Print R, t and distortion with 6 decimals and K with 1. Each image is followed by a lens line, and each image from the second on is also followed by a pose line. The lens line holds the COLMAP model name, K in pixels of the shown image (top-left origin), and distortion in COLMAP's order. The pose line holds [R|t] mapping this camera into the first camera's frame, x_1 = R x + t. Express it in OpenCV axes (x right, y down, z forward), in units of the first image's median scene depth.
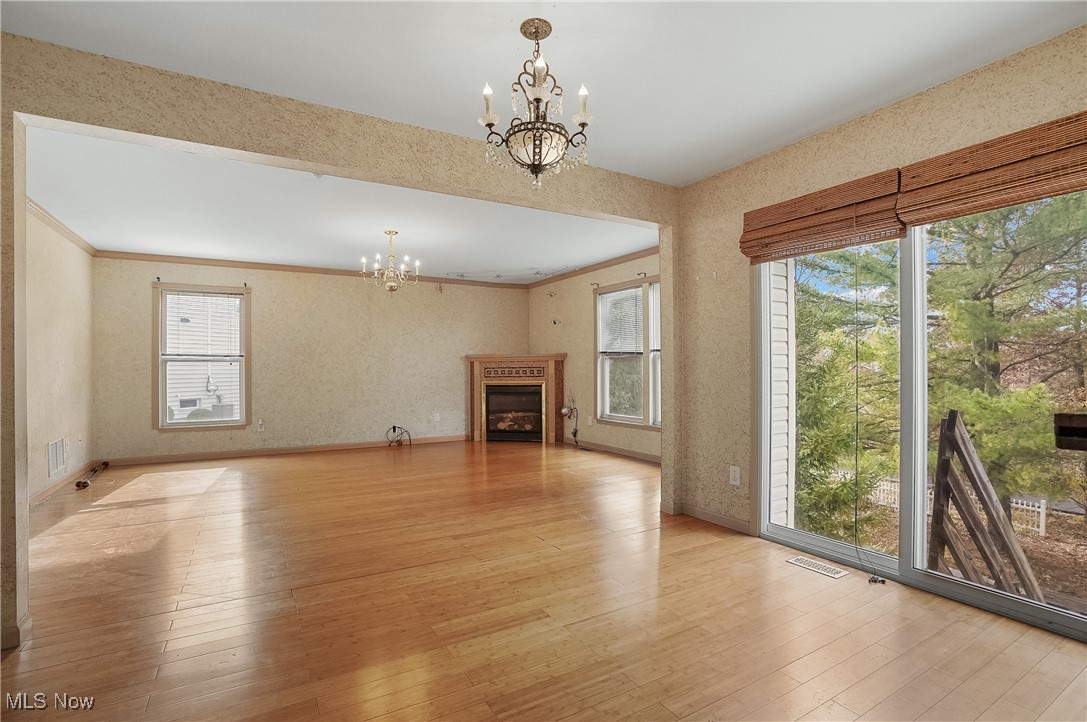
lens RADIAL K [[504.9, 0, 570.5], [0, 504.9, 365.6], [0, 0, 1]] dist [-0.057034, 0.016881]
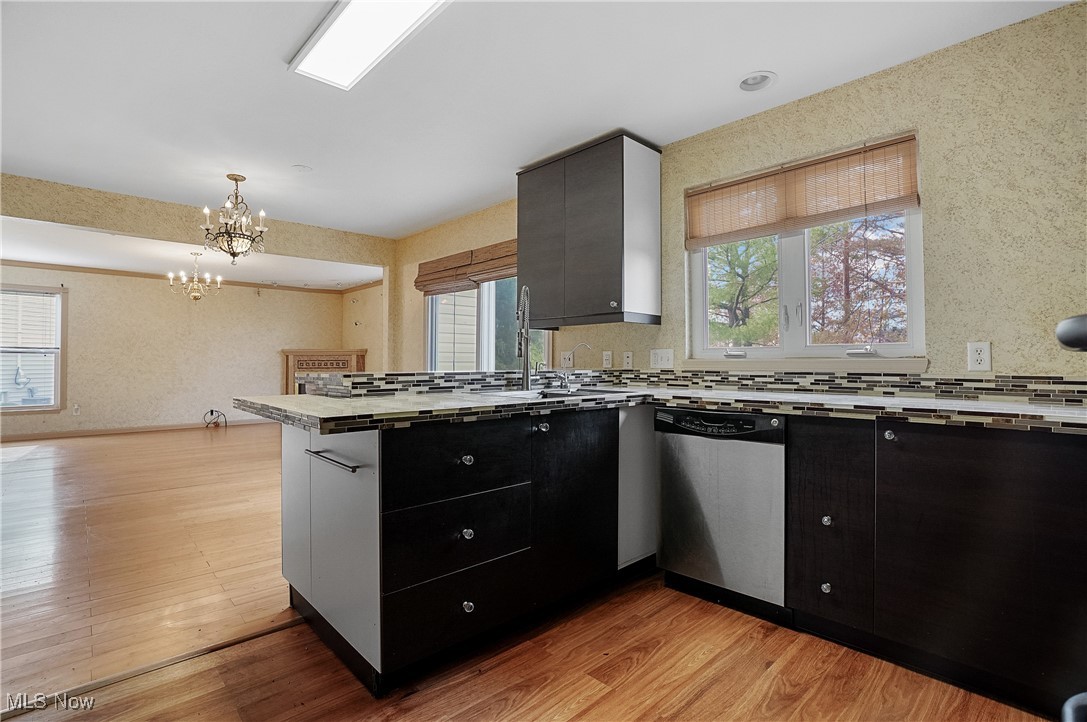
lens RADIAL K [[504.9, 0, 573.3], [0, 504.9, 354.9], [0, 0, 1]] dist [-0.057034, 0.016881]
pose [[0.975008, 0.007132, 0.222054, 0.231022], [-0.005174, 0.999942, -0.009402, -0.000912], [-0.222108, 0.008018, 0.974989, -0.326897]]
